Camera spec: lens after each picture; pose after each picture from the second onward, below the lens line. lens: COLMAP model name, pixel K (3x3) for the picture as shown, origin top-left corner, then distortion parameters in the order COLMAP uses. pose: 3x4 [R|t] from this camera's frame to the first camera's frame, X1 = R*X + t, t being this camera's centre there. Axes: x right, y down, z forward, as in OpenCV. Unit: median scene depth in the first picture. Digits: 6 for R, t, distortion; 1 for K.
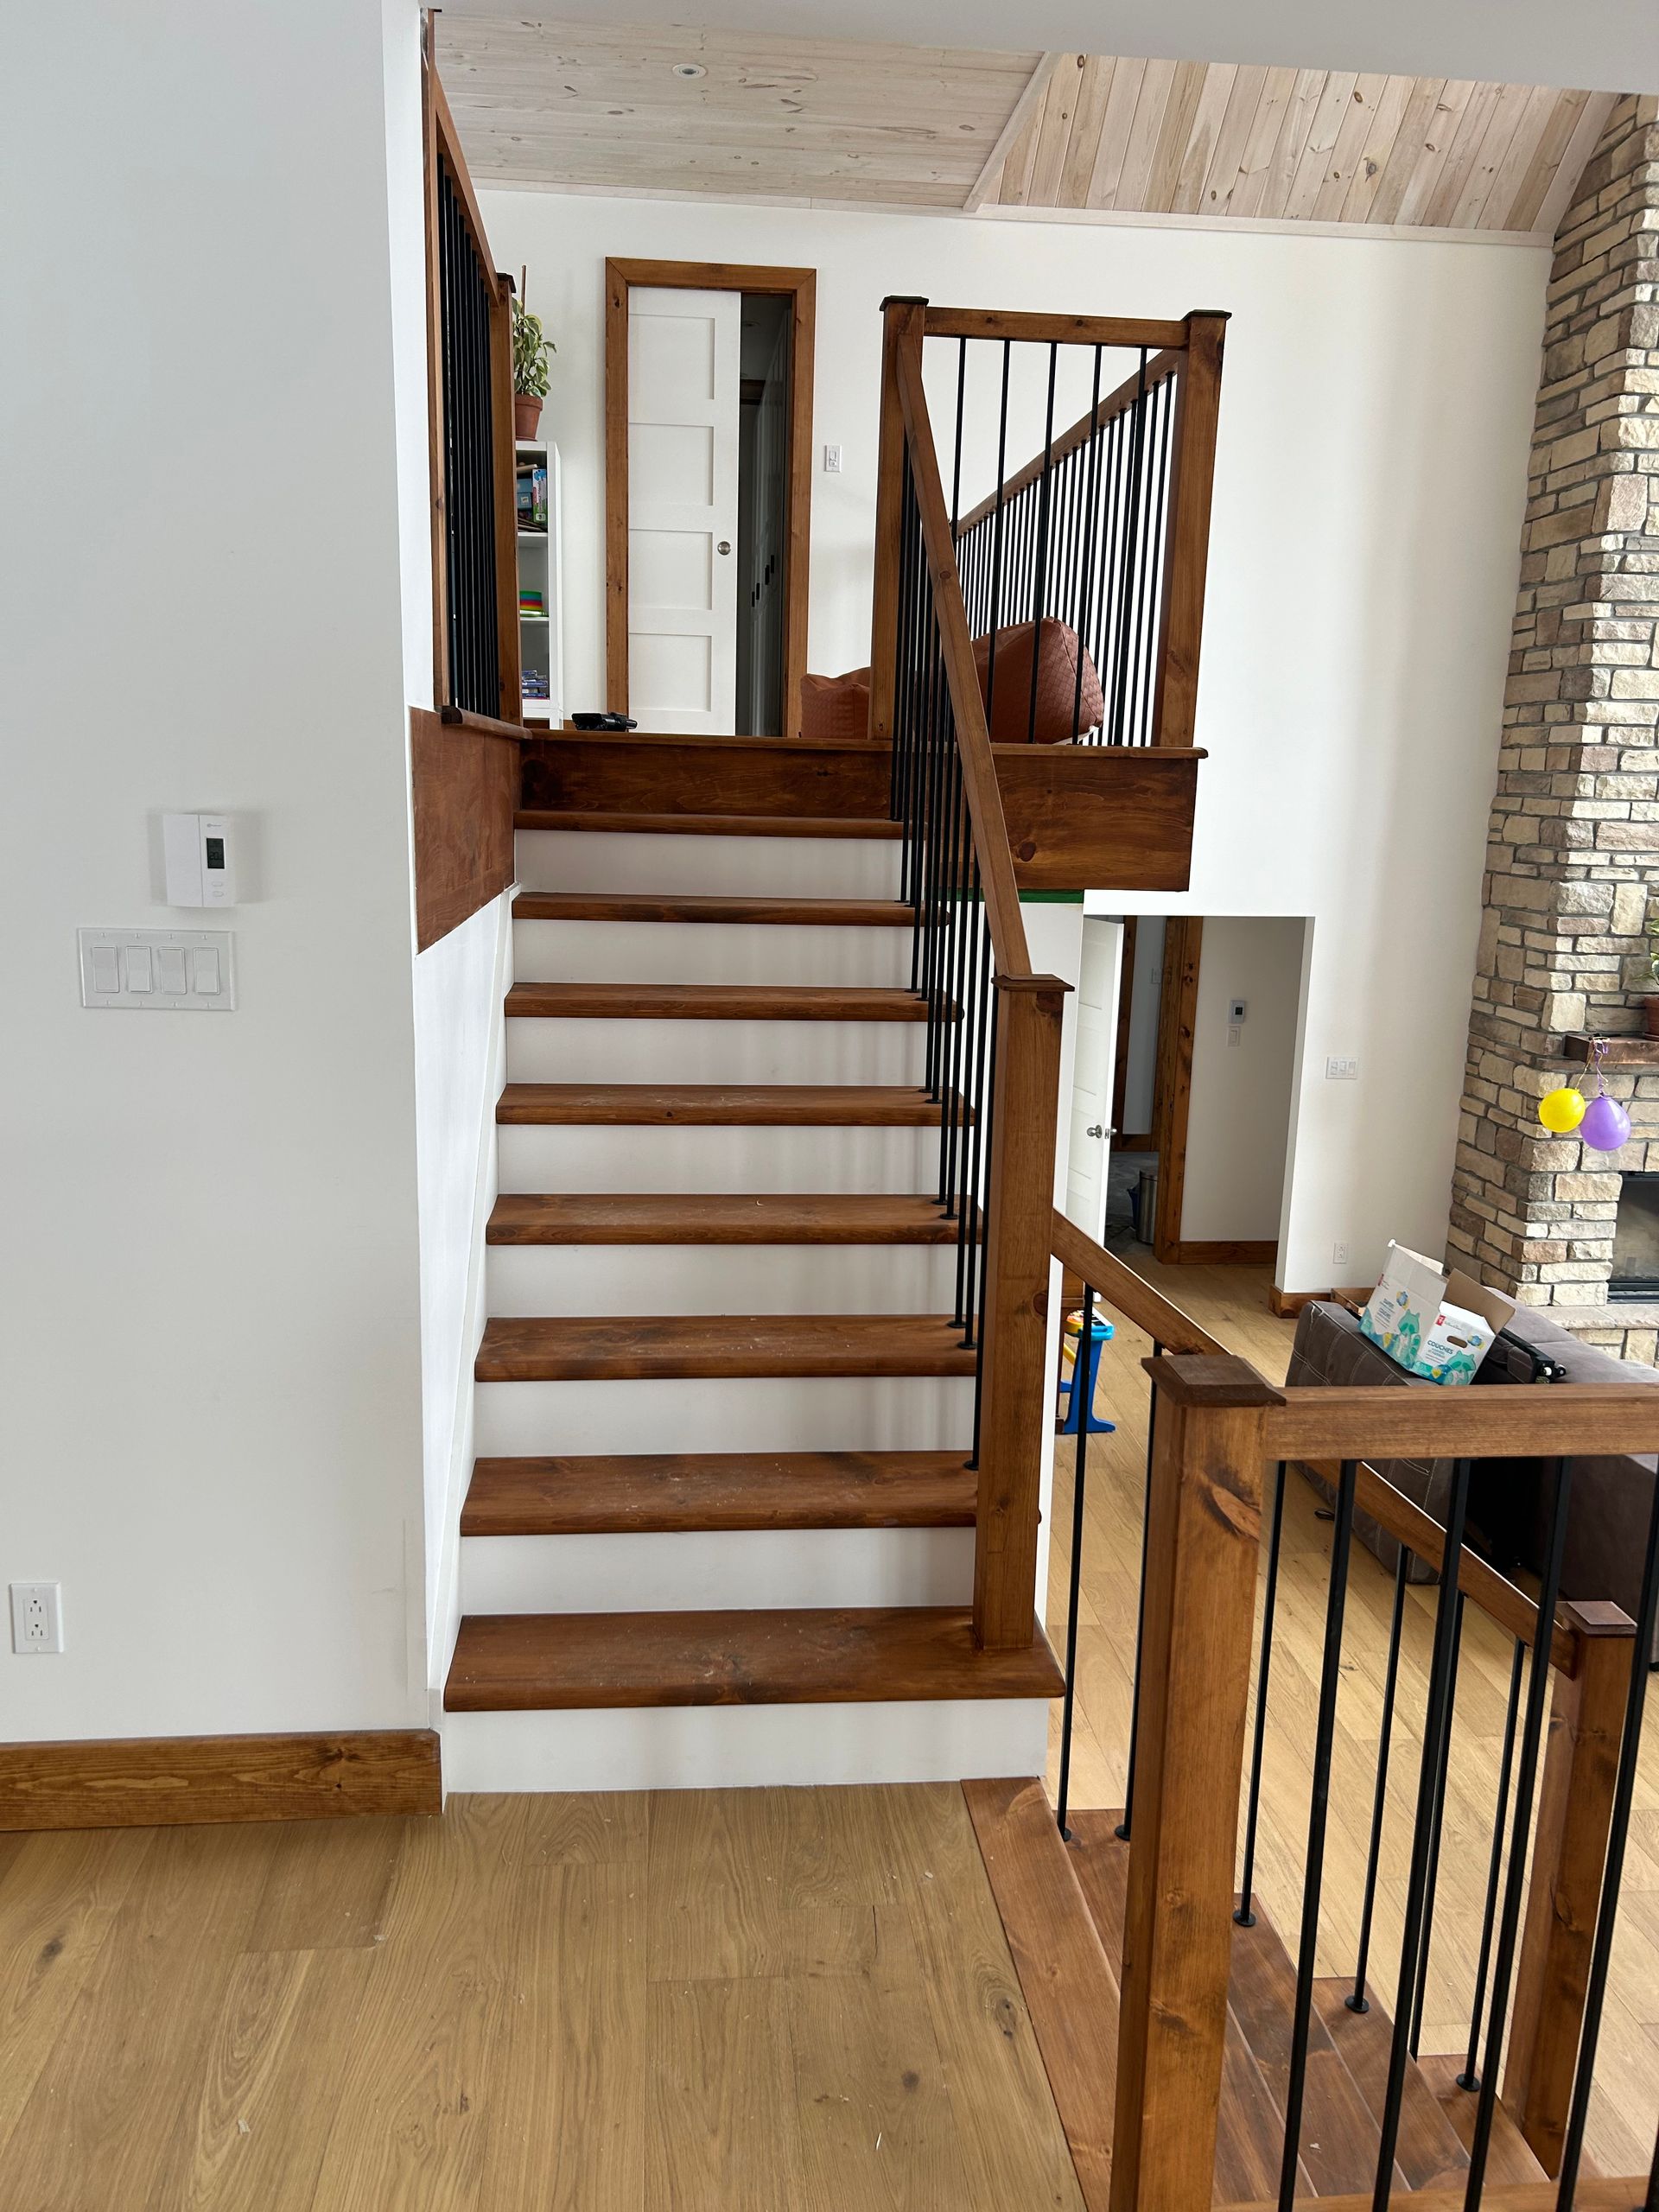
lens RADIAL K [[1635.8, 0, 827.9], [0, 1635.8, 1108.2], [0, 0, 1]] dist [0.012181, -0.003353]
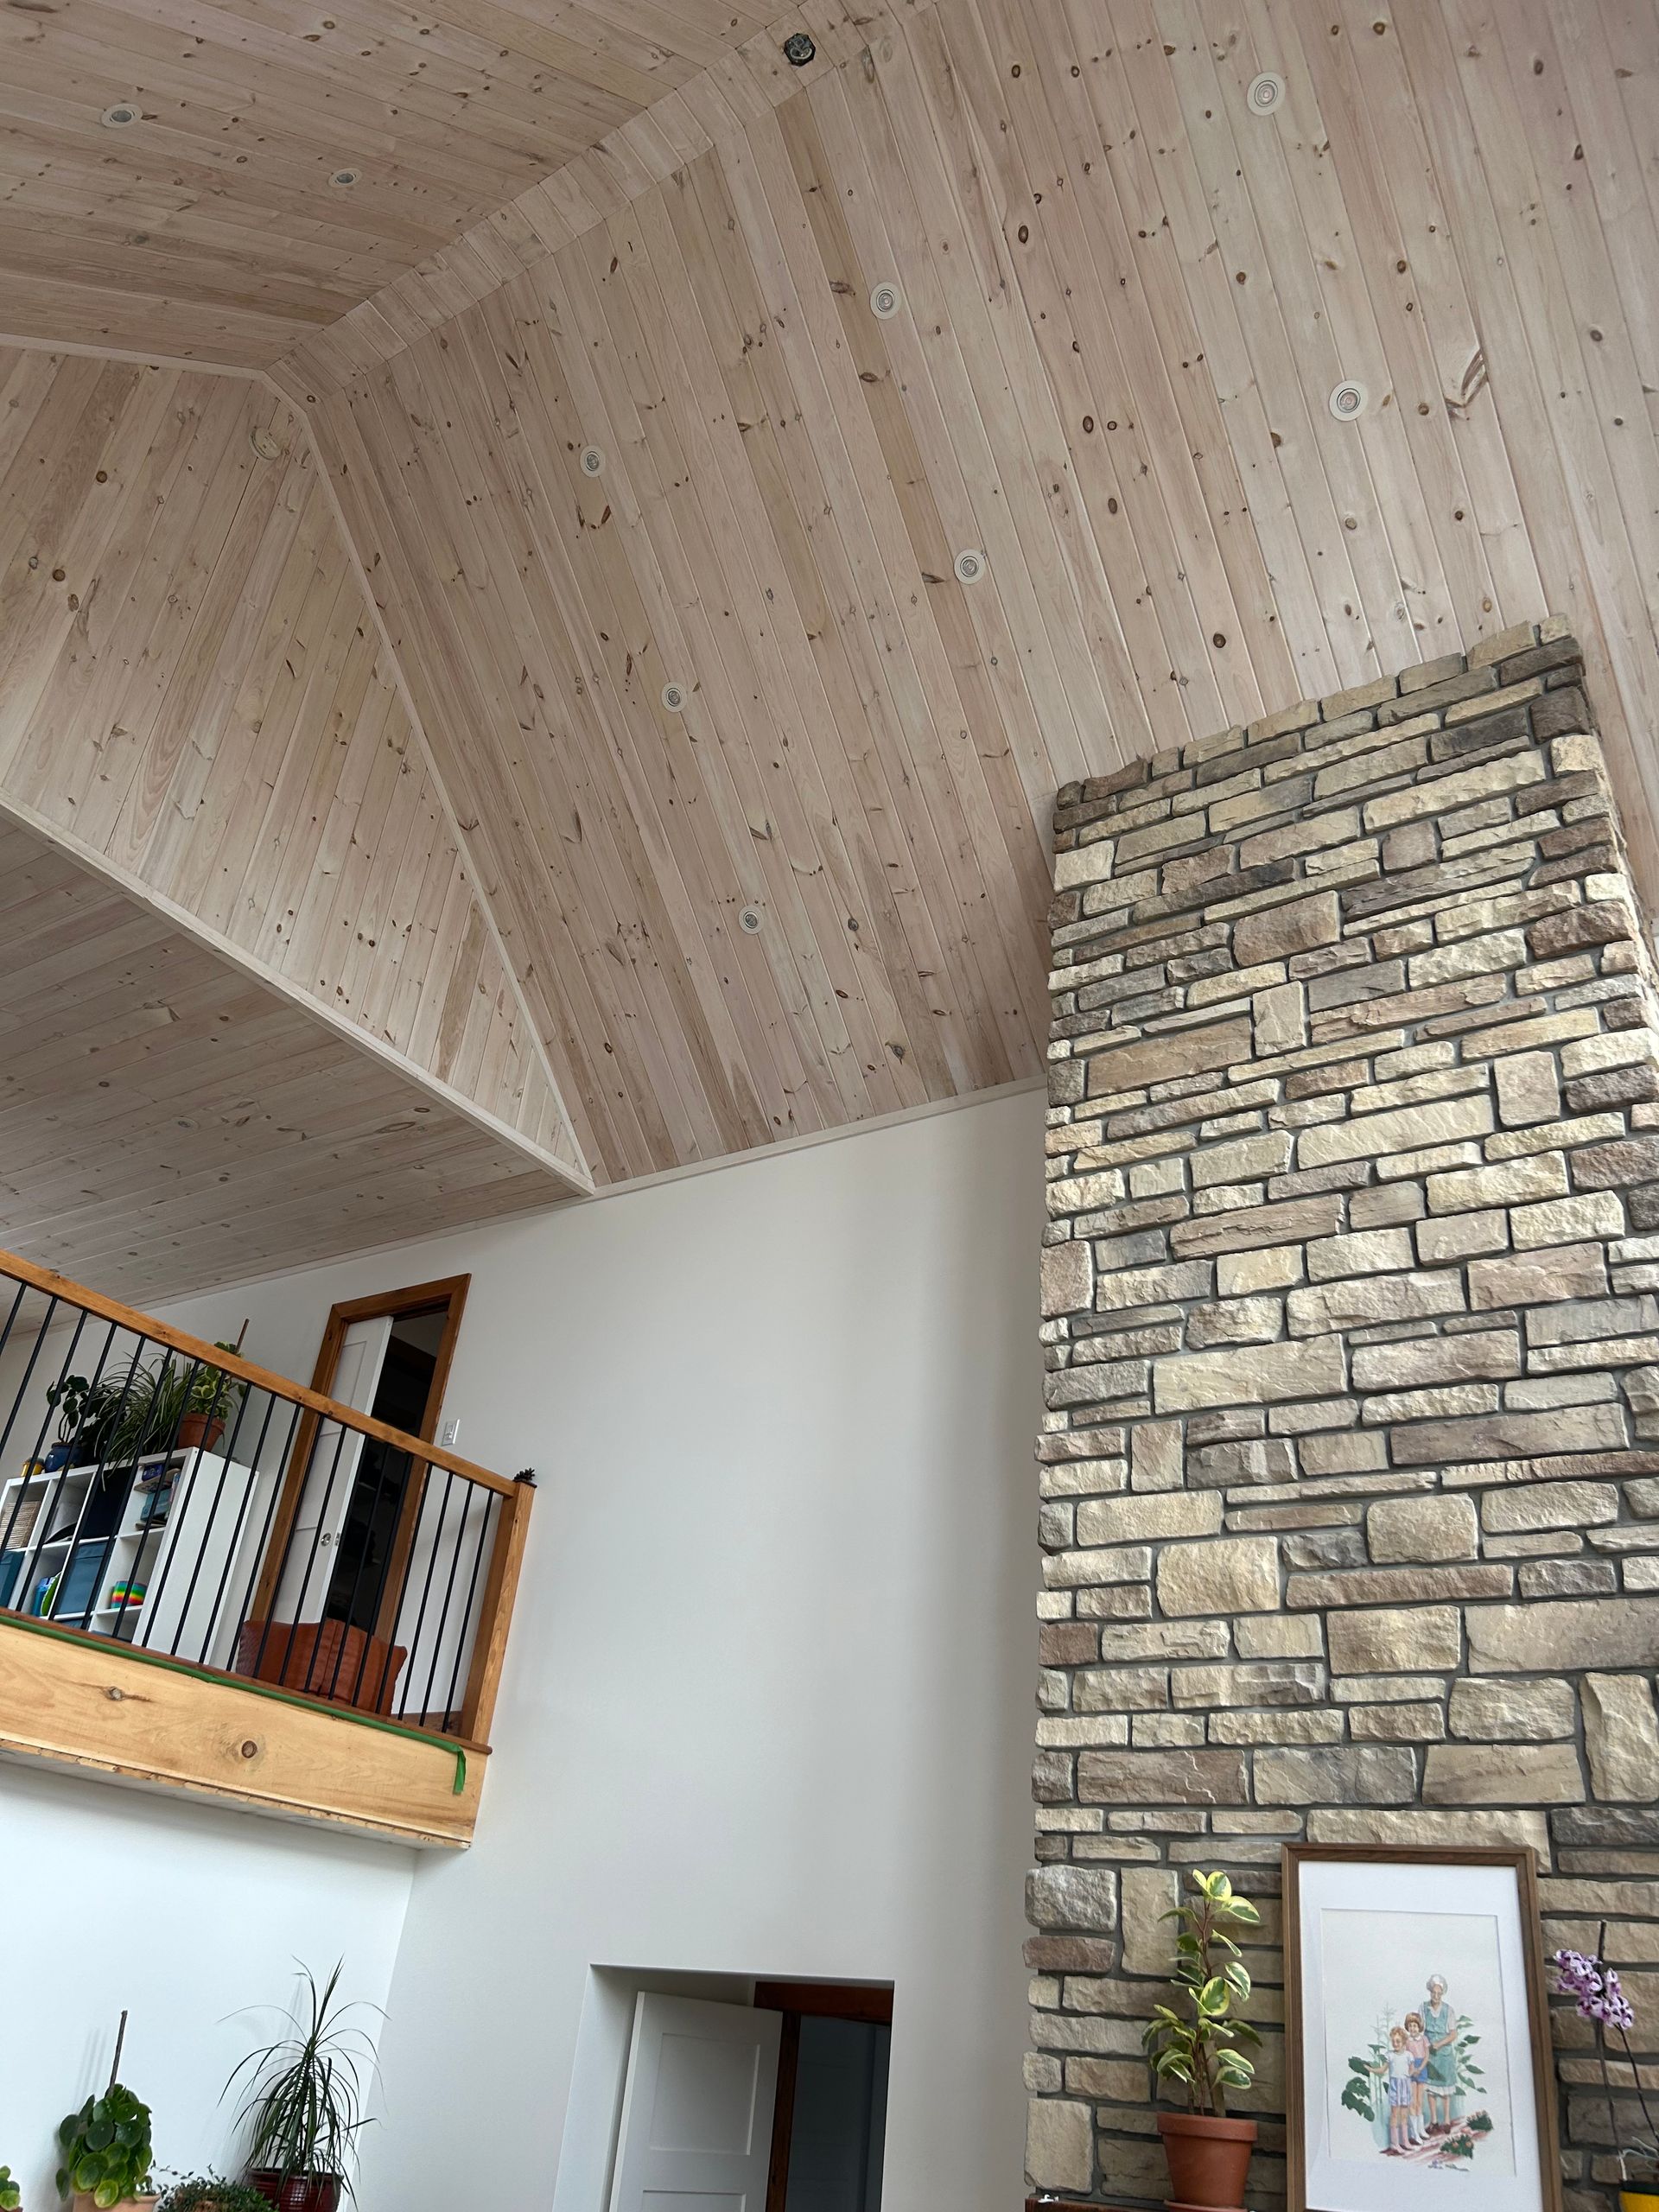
lens RADIAL K [[1635.8, 0, 829.4], [0, 1635.8, 1107.7], [0, 0, 1]] dist [0.012181, -0.003353]
pose [[0.786247, -0.277876, -0.551906, 0.785557], [-0.186976, 0.744317, -0.641118, 0.043288], [0.588945, 0.607271, 0.533260, 0.504465]]
